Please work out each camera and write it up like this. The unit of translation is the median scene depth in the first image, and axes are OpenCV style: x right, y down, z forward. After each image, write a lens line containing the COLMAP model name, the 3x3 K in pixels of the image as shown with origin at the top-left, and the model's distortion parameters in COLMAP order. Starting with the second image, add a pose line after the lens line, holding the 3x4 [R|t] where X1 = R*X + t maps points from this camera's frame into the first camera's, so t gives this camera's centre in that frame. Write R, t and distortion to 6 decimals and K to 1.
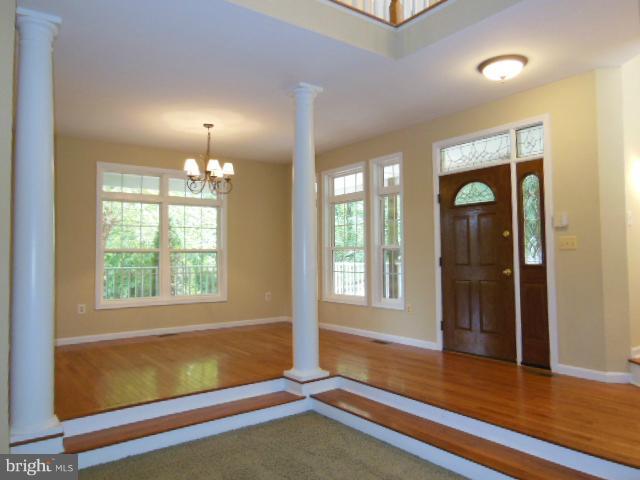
lens RADIAL K [[469.7, 0, 322.6], [0, 469.7, 241.3], [0, 0, 1]] dist [-0.027434, 0.046280]
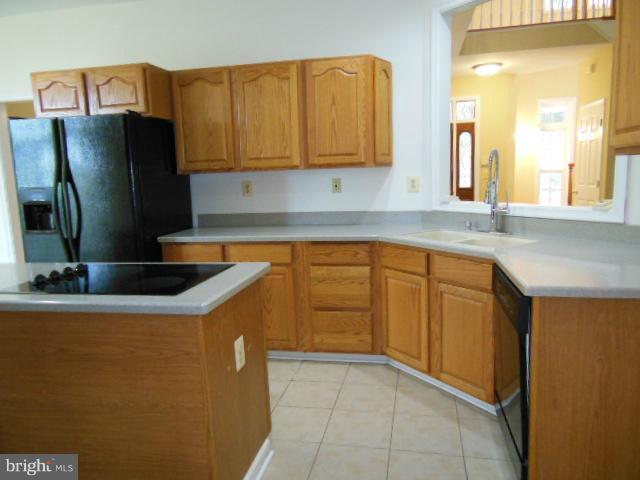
lens RADIAL K [[469.7, 0, 317.4], [0, 469.7, 238.8], [0, 0, 1]] dist [-0.027434, 0.046280]
pose [[0.744010, -0.104689, 0.659916, -0.885115], [0.005422, 0.988563, 0.150713, -0.019024], [-0.668147, -0.108554, 0.736068, 0.083362]]
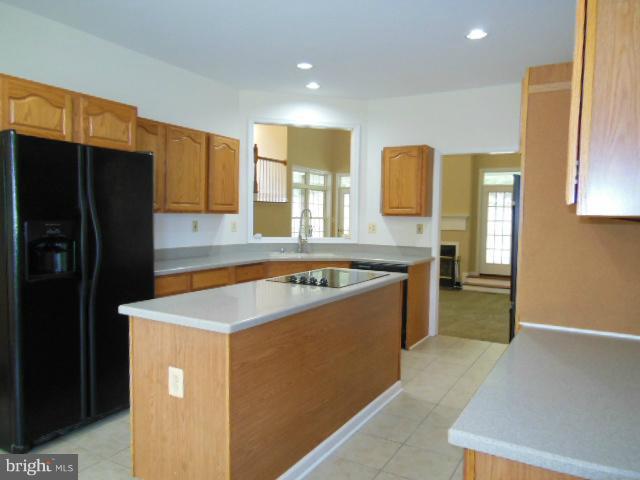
lens RADIAL K [[469.7, 0, 324.2], [0, 469.7, 237.6], [0, 0, 1]] dist [-0.027434, 0.046280]
pose [[-0.394442, -0.032866, 0.918333, -1.315656], [-0.032987, 0.999223, 0.021592, 0.001550], [-0.918328, -0.021776, -0.395220, 0.710114]]
